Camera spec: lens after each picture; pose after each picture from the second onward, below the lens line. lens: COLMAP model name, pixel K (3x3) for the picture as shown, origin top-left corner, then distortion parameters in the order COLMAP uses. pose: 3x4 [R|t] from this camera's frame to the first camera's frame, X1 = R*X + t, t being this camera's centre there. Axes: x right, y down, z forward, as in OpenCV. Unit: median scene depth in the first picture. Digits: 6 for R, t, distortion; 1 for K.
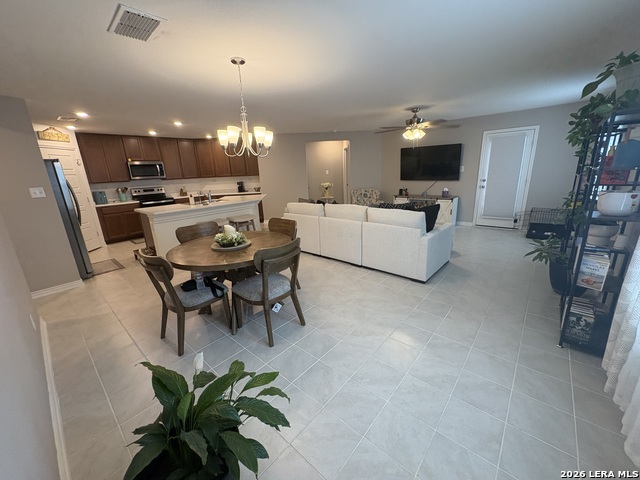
lens RADIAL K [[254.9, 0, 320.6], [0, 254.9, 239.4], [0, 0, 1]] dist [-0.003585, 0.001340]
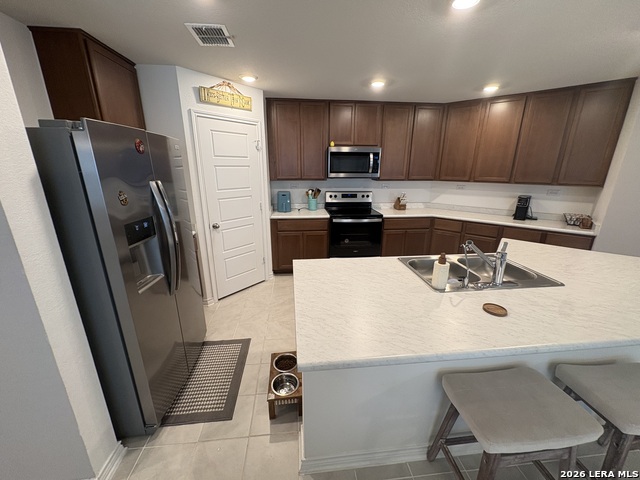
lens RADIAL K [[254.9, 0, 318.8], [0, 254.9, 239.3], [0, 0, 1]] dist [-0.003585, 0.001340]
pose [[0.728478, 0.233527, -0.644039, -0.347637], [-0.216003, 0.970450, 0.107560, -0.156467], [0.650126, 0.060759, 0.757394, 0.554202]]
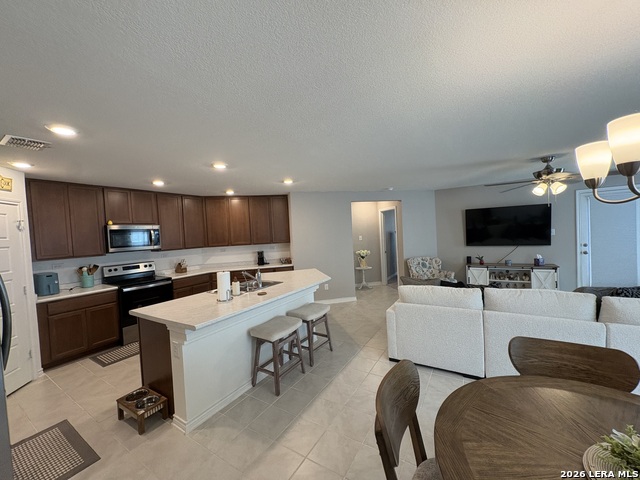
lens RADIAL K [[254.9, 0, 320.6], [0, 254.9, 241.0], [0, 0, 1]] dist [-0.003585, 0.001340]
pose [[0.987014, -0.012774, 0.160128, -0.330306], [0.050849, 0.970418, -0.236017, -0.088168], [-0.152376, 0.241094, 0.958465, 0.314288]]
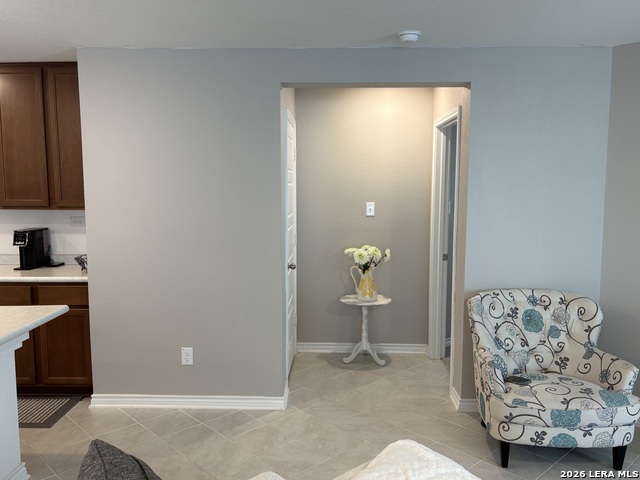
lens RADIAL K [[528.5, 0, 317.6], [0, 528.5, 243.2], [0, 0, 1]] dist [0.021916, -0.014007]
pose [[0.994416, 0.054099, -0.090613, 0.031656], [-0.067829, 0.985417, -0.156050, -0.185517], [0.080850, 0.161325, 0.983584, 0.621147]]
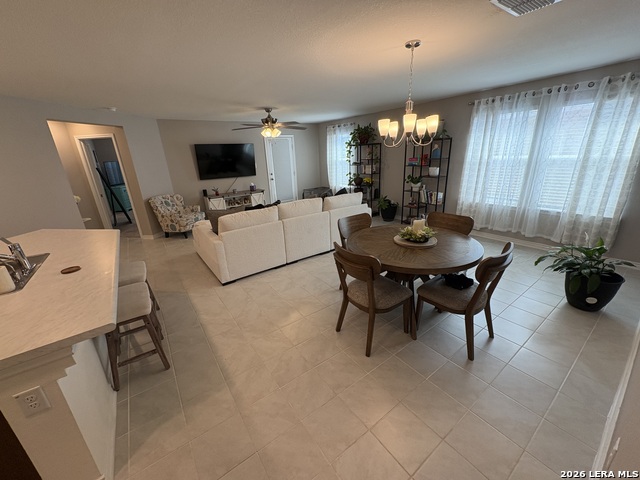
lens RADIAL K [[254.9, 0, 318.1], [0, 254.9, 241.4], [0, 0, 1]] dist [-0.003585, 0.001340]
pose [[0.233856, -0.288799, 0.928389, -0.556389], [0.290158, 0.932084, 0.216859, -0.121188], [-0.927965, 0.218666, 0.301771, 0.449739]]
